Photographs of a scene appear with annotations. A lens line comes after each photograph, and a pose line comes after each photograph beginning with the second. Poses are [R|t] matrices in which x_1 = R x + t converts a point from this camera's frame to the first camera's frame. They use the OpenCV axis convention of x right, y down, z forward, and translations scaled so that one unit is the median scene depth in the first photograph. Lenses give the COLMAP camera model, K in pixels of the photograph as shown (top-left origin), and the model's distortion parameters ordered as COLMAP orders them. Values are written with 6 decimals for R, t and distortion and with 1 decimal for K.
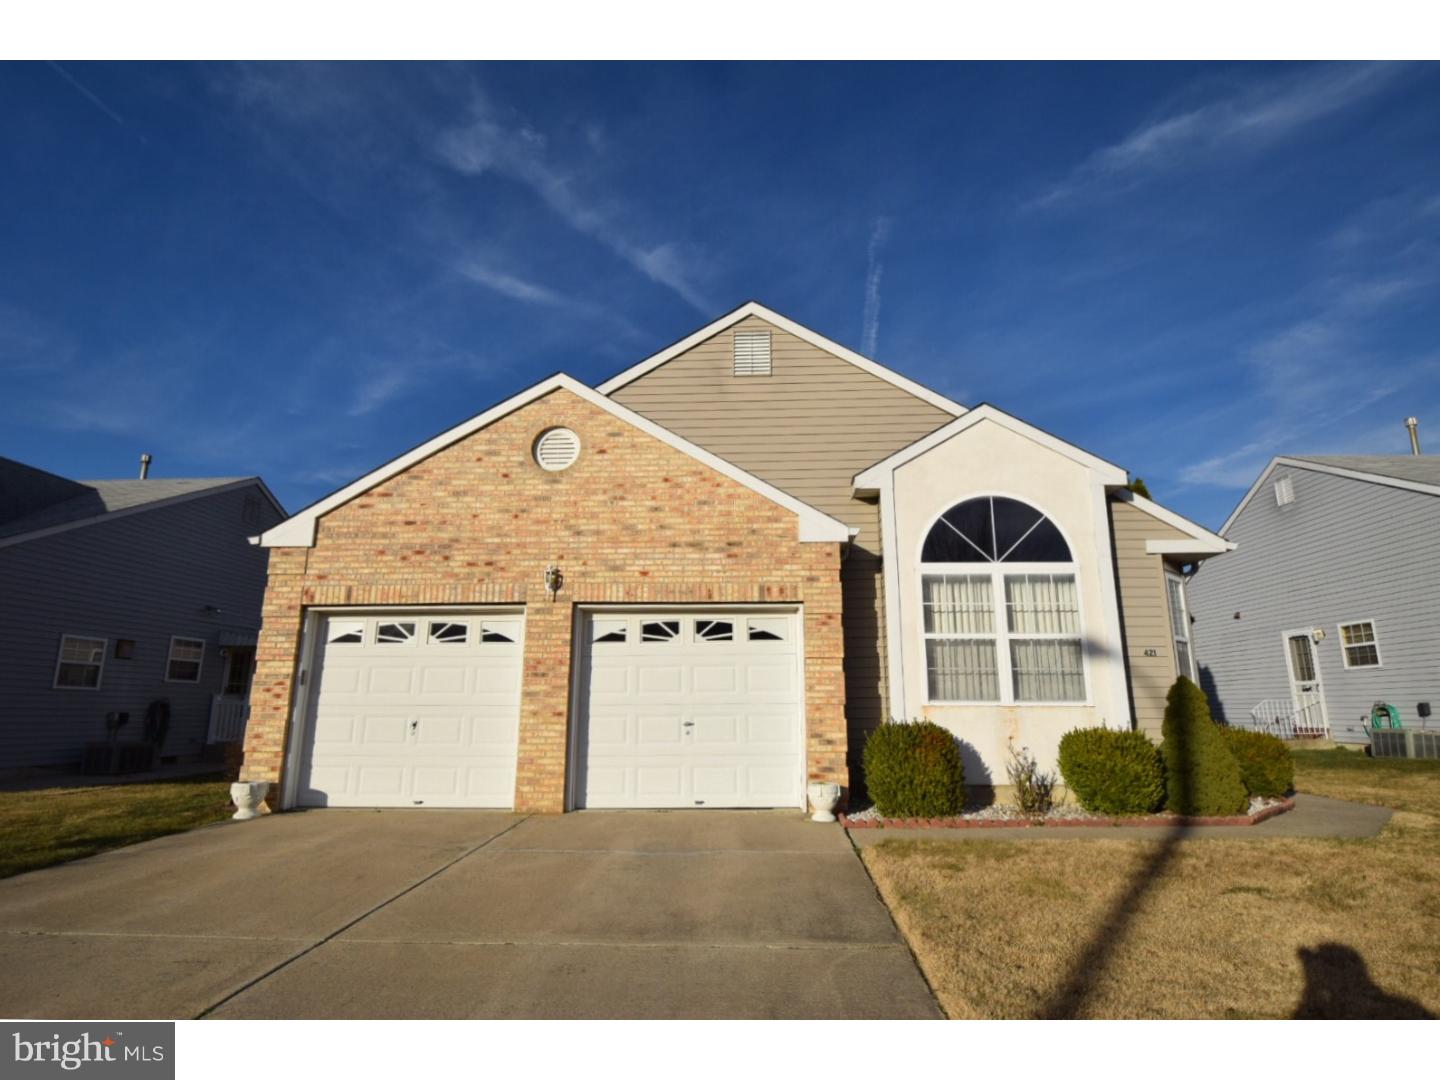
lens RADIAL K [[751.0, 0, 720.8], [0, 751.0, 536.9], [0, 0, 1]] dist [0.005624, -0.000015]
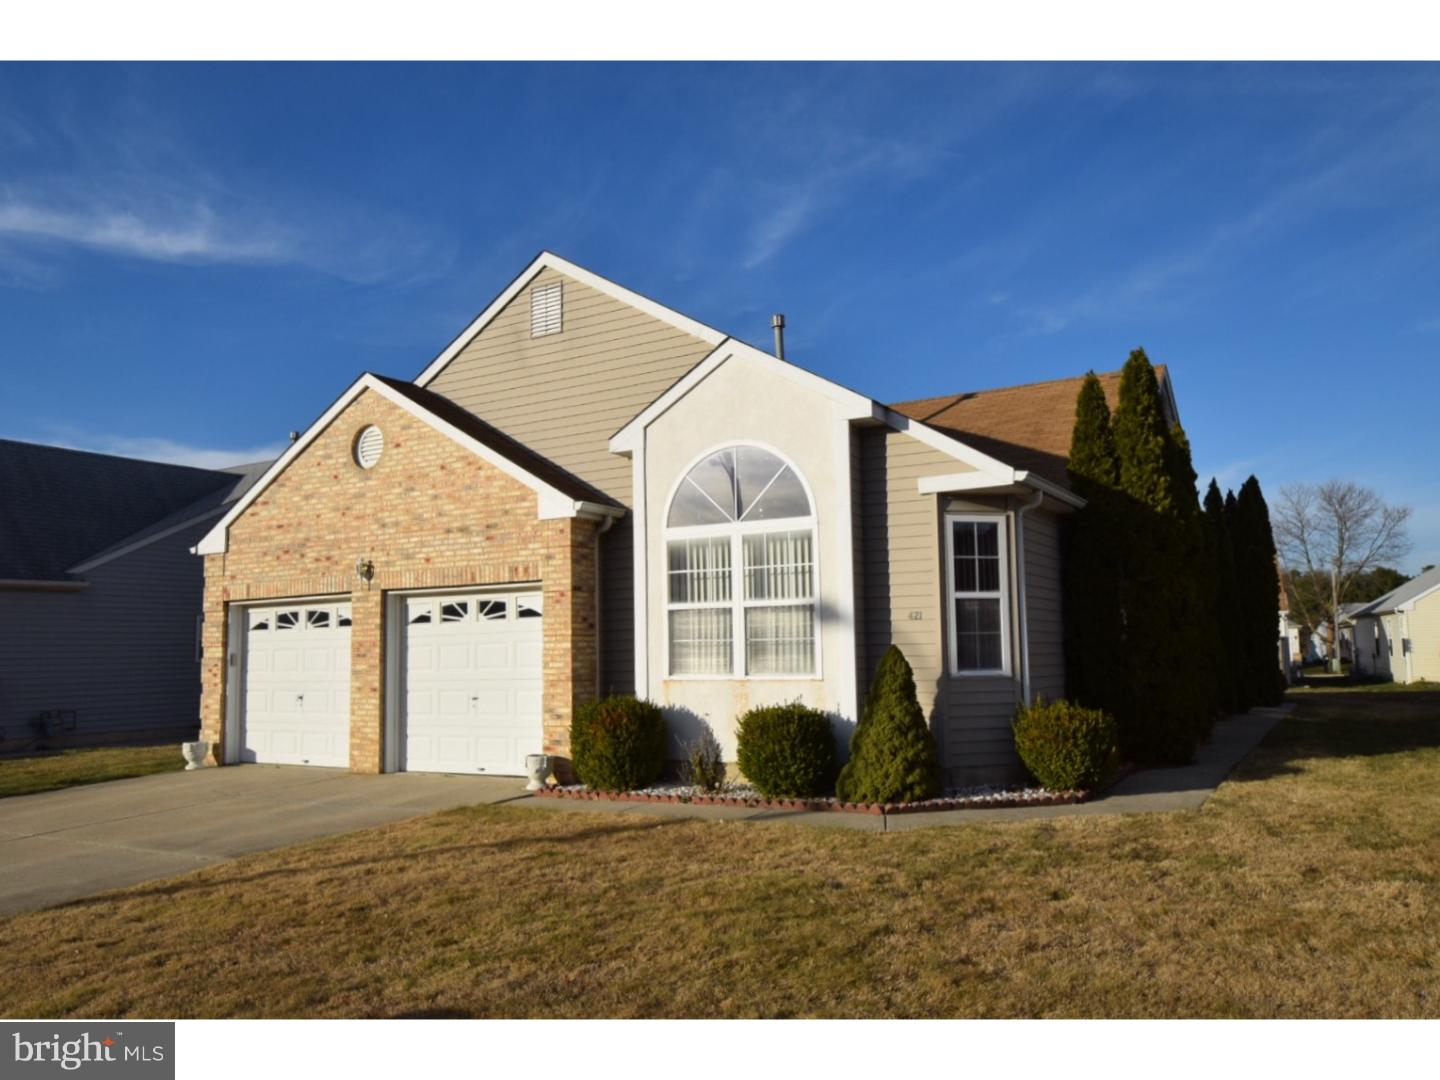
lens RADIAL K [[1053.5, 0, 720.2], [0, 1053.5, 546.0], [0, 0, 1]] dist [0.038355, 0.000754]
pose [[0.876017, -0.063590, -0.478069, 0.971687], [0.128974, 0.986055, 0.105175, -0.074658], [0.464714, -0.153794, 0.872003, -0.109688]]
